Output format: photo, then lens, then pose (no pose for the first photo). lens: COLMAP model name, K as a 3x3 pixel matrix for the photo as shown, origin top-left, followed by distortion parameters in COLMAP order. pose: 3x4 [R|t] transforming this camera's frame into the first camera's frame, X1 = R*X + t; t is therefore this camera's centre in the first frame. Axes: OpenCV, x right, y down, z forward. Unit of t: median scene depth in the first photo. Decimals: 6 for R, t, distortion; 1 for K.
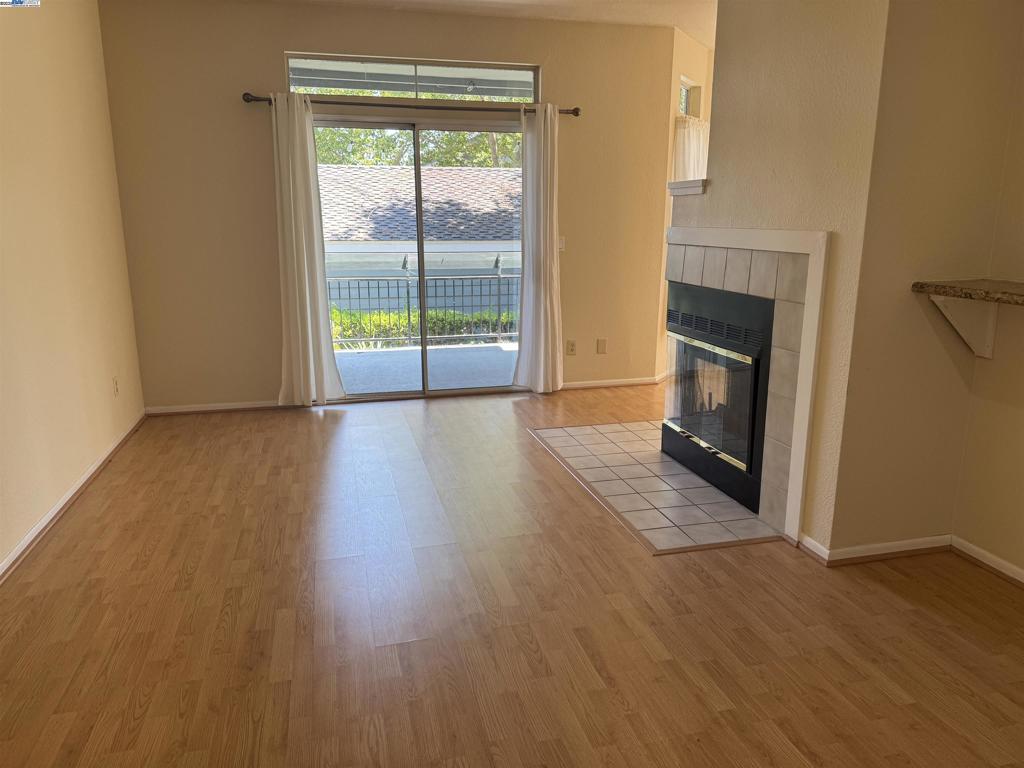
lens RADIAL K [[714.9, 0, 517.8], [0, 714.9, 386.0], [0, 0, 1]] dist [0.034644, -0.034502]
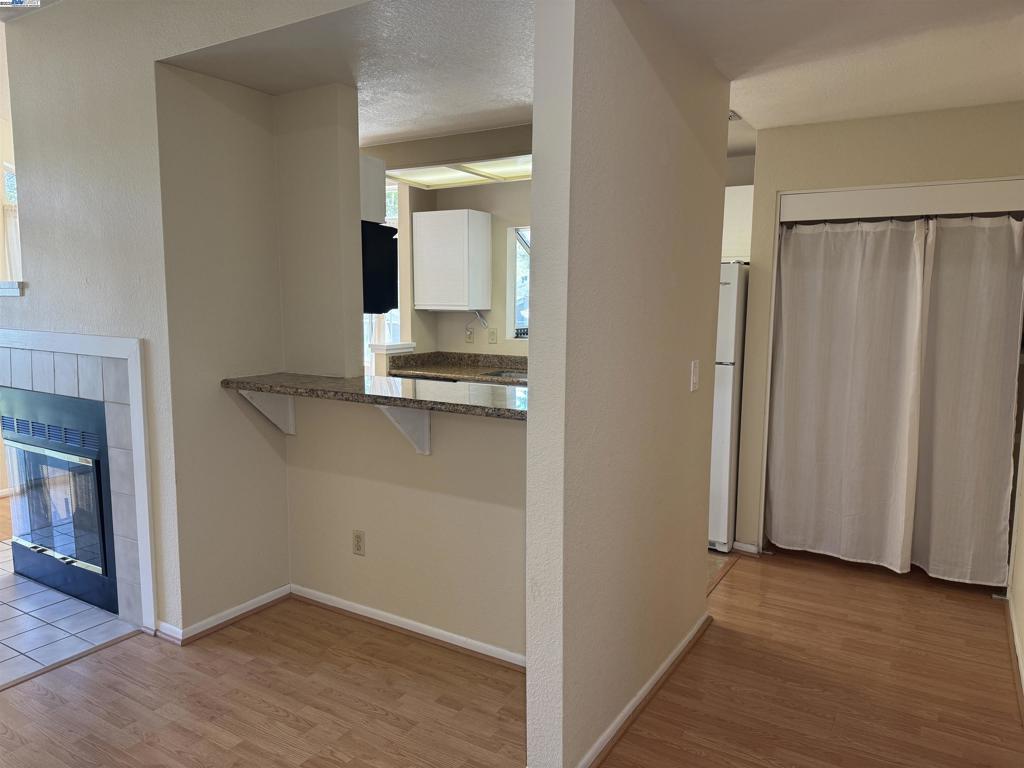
lens RADIAL K [[714.9, 0, 517.8], [0, 714.9, 386.0], [0, 0, 1]] dist [0.034644, -0.034502]
pose [[0.726598, -0.079794, 0.682413, 0.085986], [0.150205, 0.987655, -0.044444, -0.007498], [-0.670443, 0.134795, 0.729614, -0.158310]]
